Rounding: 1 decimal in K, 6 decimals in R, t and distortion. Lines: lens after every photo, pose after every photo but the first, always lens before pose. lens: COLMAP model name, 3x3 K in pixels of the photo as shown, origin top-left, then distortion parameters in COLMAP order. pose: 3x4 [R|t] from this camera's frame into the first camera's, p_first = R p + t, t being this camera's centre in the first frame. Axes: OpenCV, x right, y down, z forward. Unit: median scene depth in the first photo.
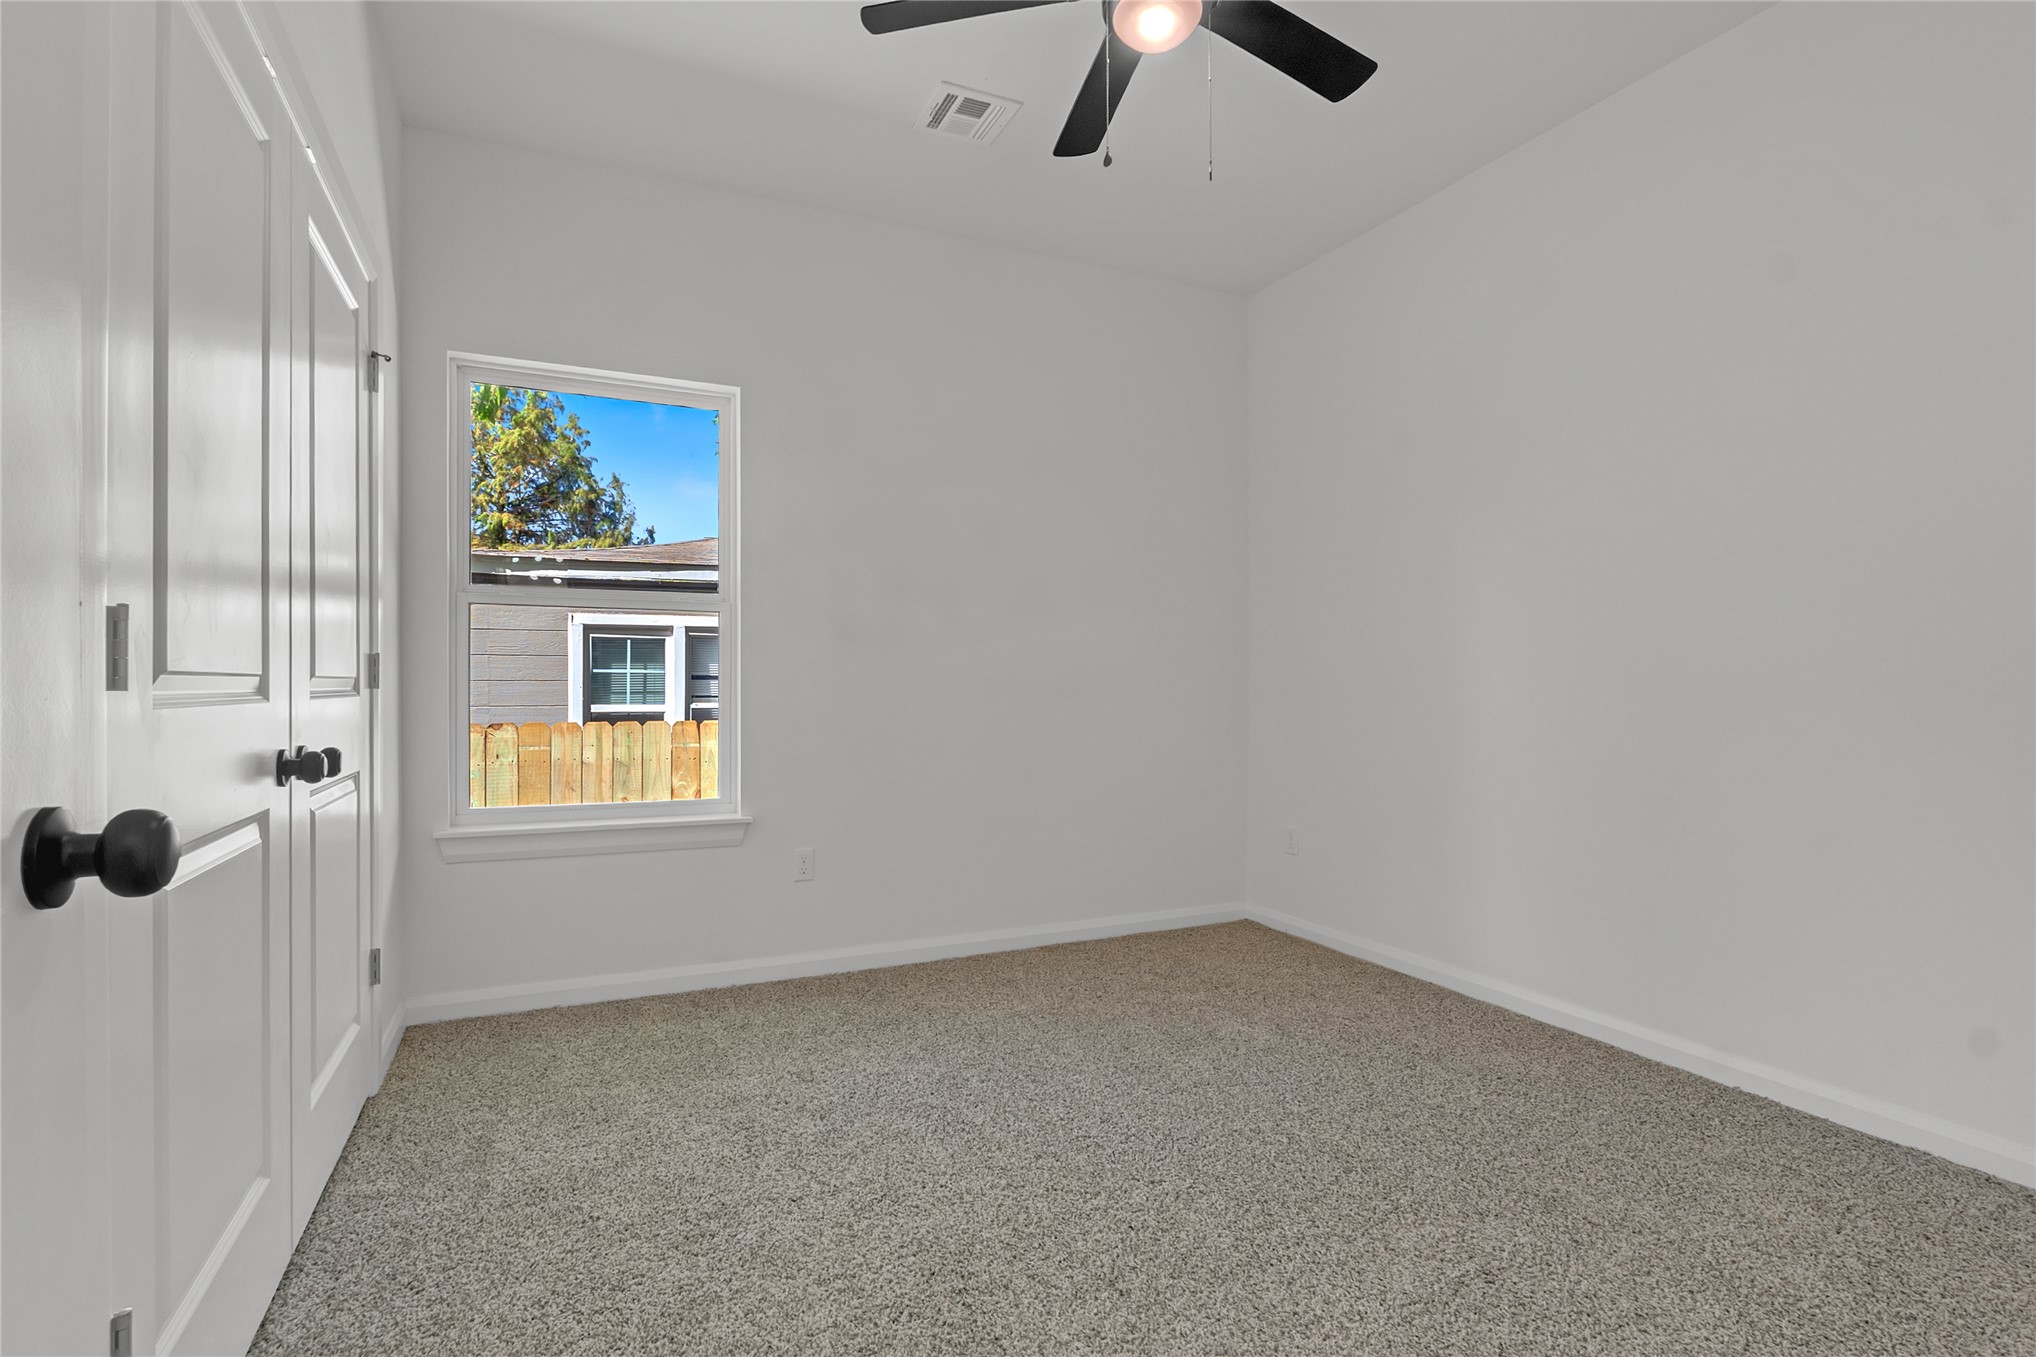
lens RADIAL K [[955.6, 0, 1018.0], [0, 955.6, 678.5], [0, 0, 1]] dist [-0.016379, 0.000303]
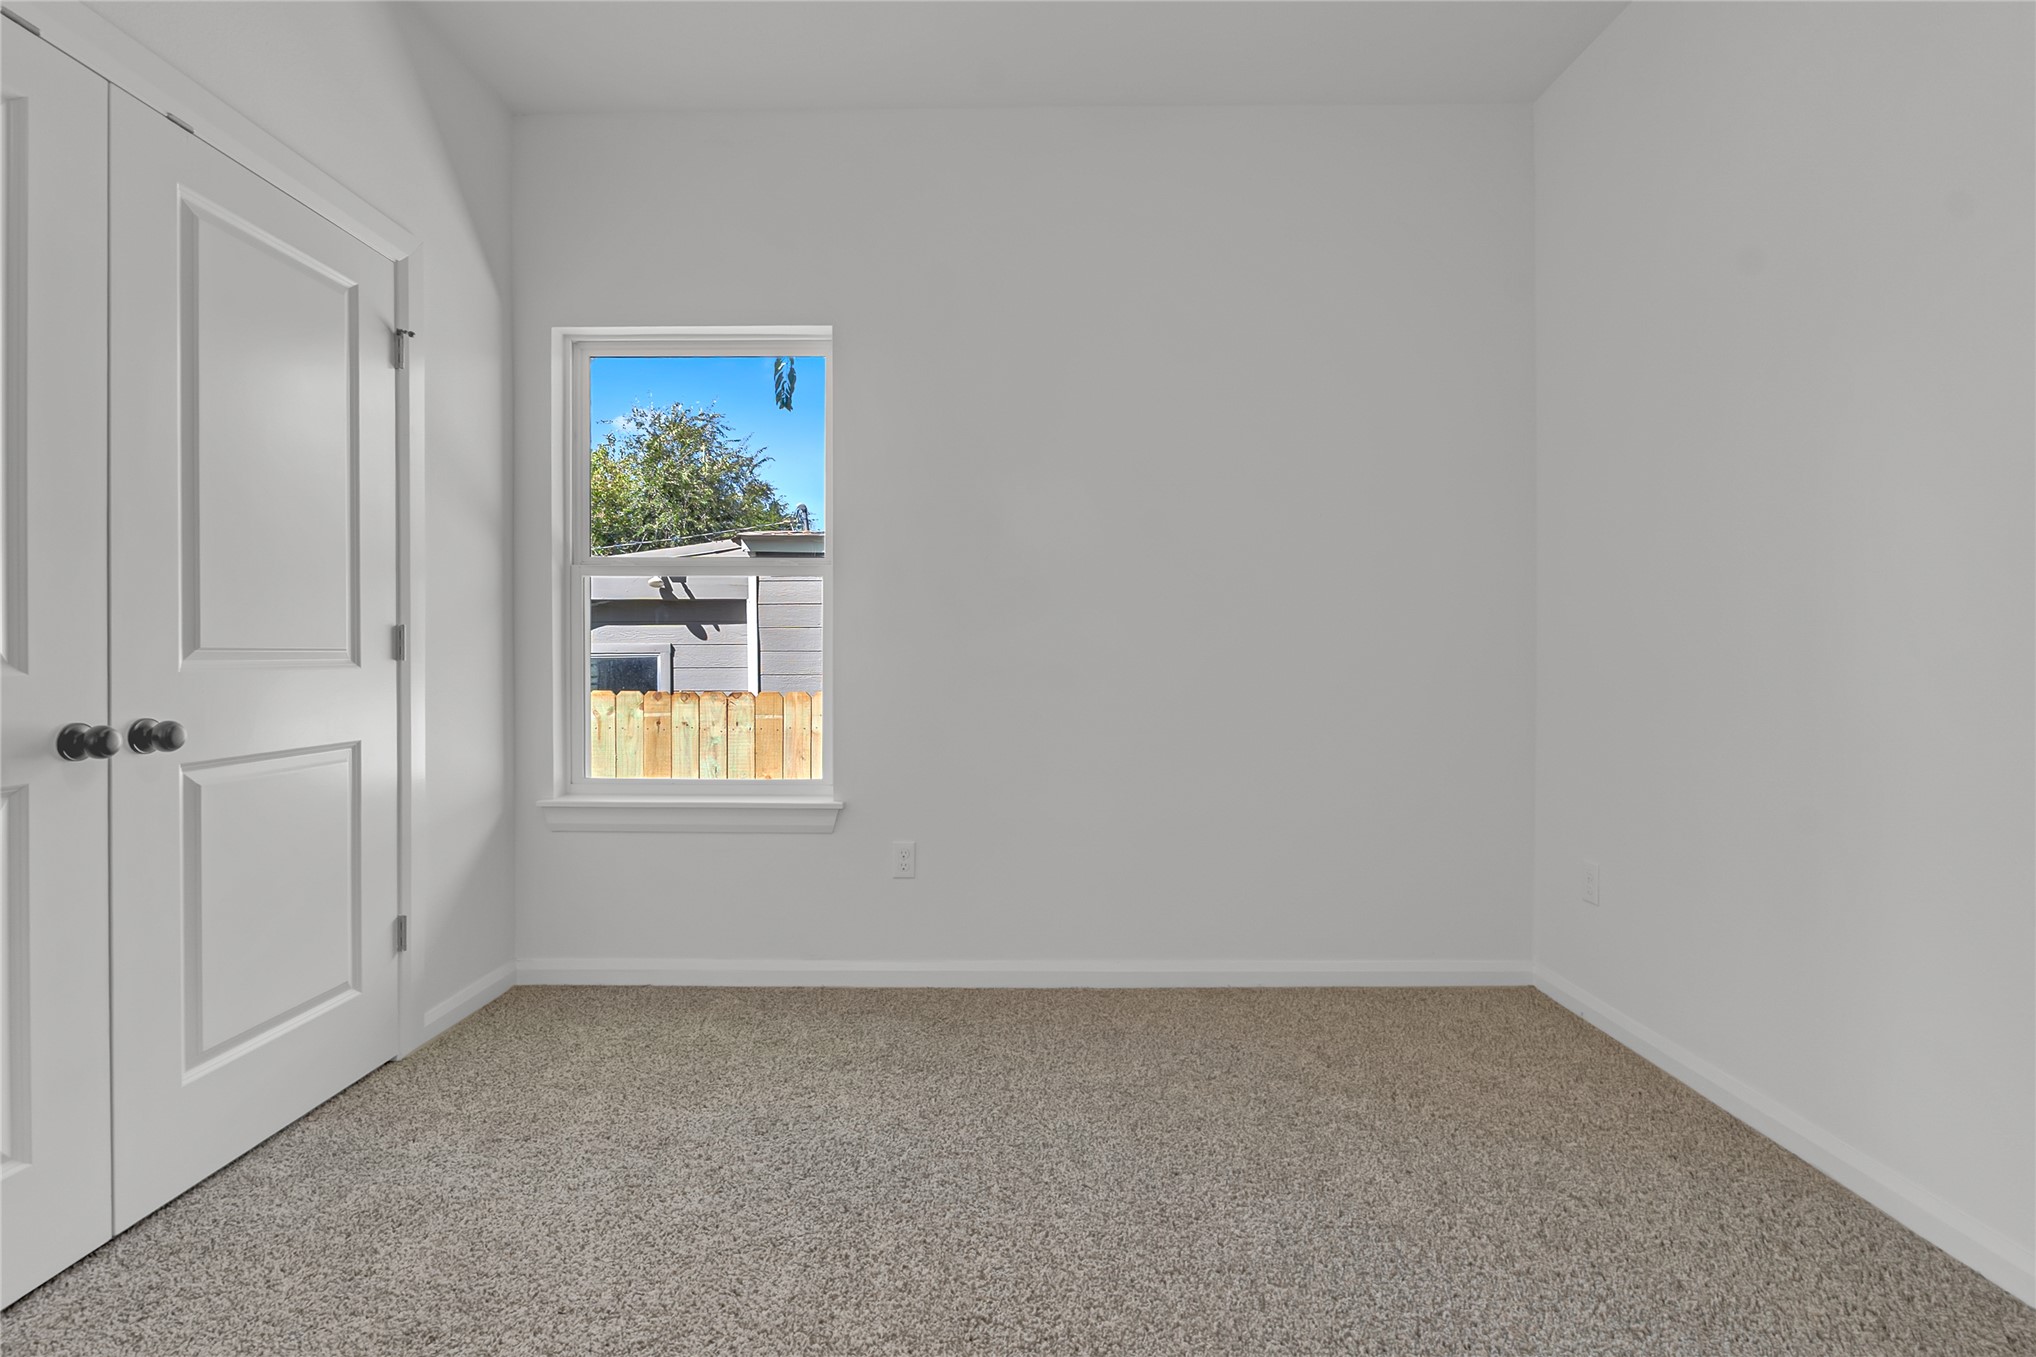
lens RADIAL K [[944.2, 0, 1016.1], [0, 944.2, 658.0], [0, 0, 1]] dist [-0.012284, 0.000719]
pose [[0.900483, -0.001427, -0.434889, 0.269914], [0.006541, 0.999926, 0.010264, 0.000967], [0.434842, -0.012087, 0.900425, 0.288990]]
